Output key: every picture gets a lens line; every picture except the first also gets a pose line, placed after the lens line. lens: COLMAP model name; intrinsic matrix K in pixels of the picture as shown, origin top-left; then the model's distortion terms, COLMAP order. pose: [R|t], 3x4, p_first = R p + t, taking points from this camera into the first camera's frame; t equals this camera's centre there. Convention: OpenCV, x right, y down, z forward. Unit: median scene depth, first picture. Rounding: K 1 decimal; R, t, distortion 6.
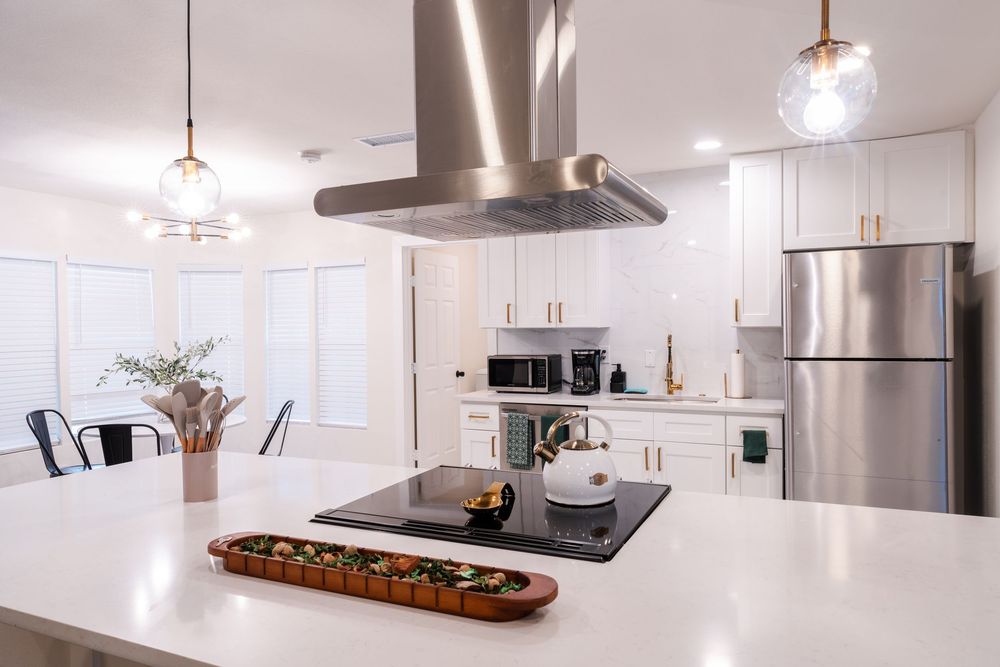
lens RADIAL K [[656.9, 0, 496.5], [0, 656.9, 329.8], [0, 0, 1]] dist [-0.003314, 0.003264]
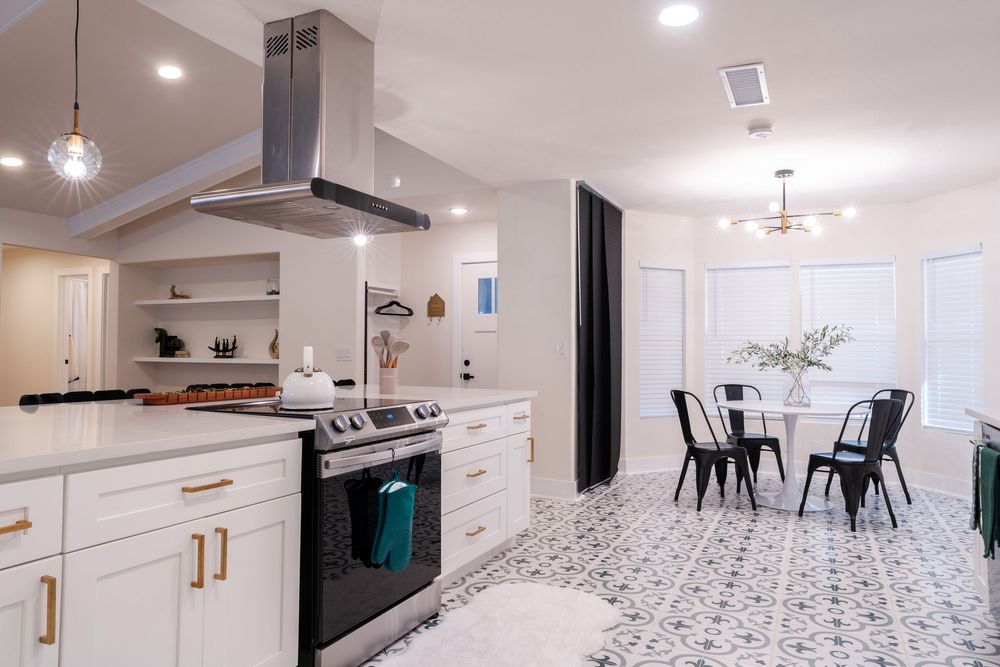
lens RADIAL K [[656.9, 0, 496.5], [0, 656.9, 329.8], [0, 0, 1]] dist [-0.003314, 0.003264]
pose [[-0.007821, -0.012706, -0.999889, 0.561907], [-0.016057, 0.999792, -0.012579, 0.037954], [0.999840, 0.015957, -0.008024, 0.516851]]
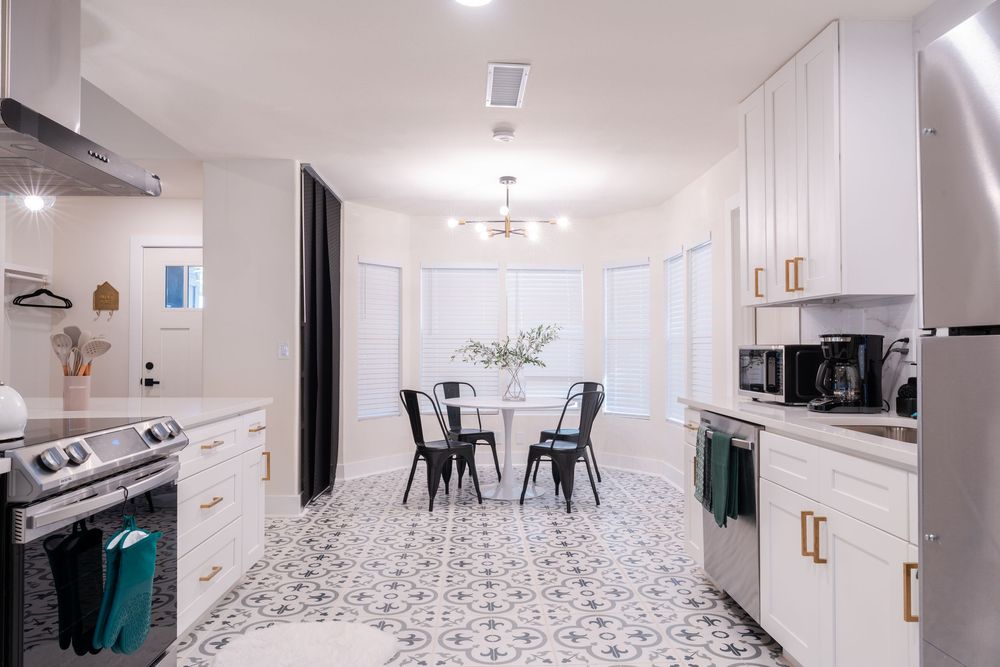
lens RADIAL K [[656.9, 0, 496.5], [0, 656.9, 329.8], [0, 0, 1]] dist [-0.003314, 0.003264]
pose [[0.463366, -0.008731, -0.886124, 0.482879], [-0.014905, 0.999733, -0.017644, 0.038862], [0.886041, 0.021384, 0.463113, 0.445597]]
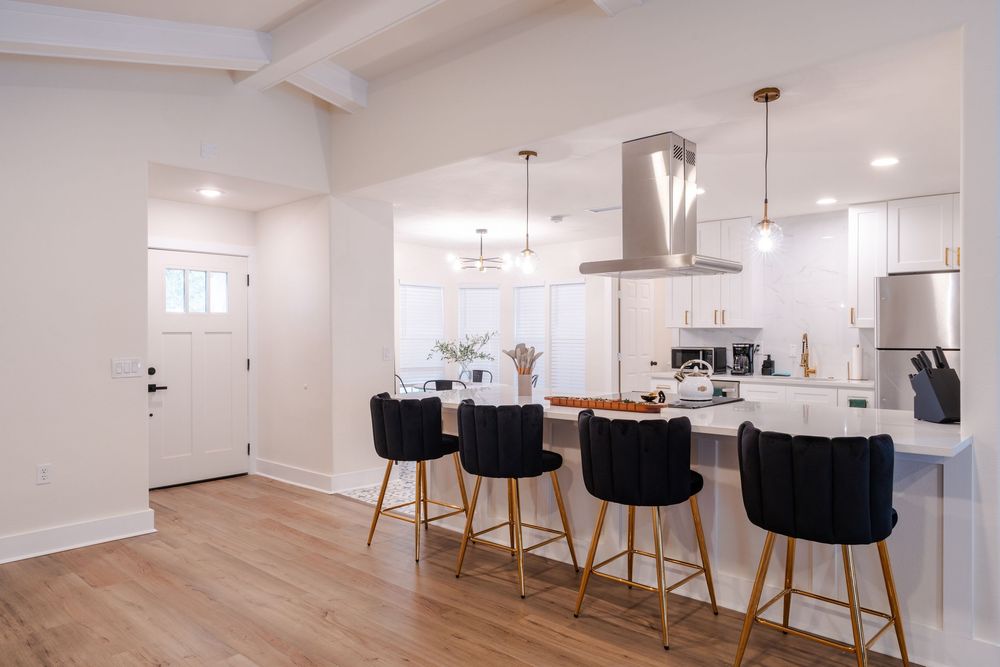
lens RADIAL K [[674.7, 0, 500.0], [0, 674.7, 333.5], [0, 0, 1]] dist [-0.002749, 0.000065]
pose [[0.955808, 0.012207, -0.293737, 0.063935], [-0.013962, 0.999895, -0.003879, 0.021569], [0.293659, 0.007809, 0.955878, -0.533455]]
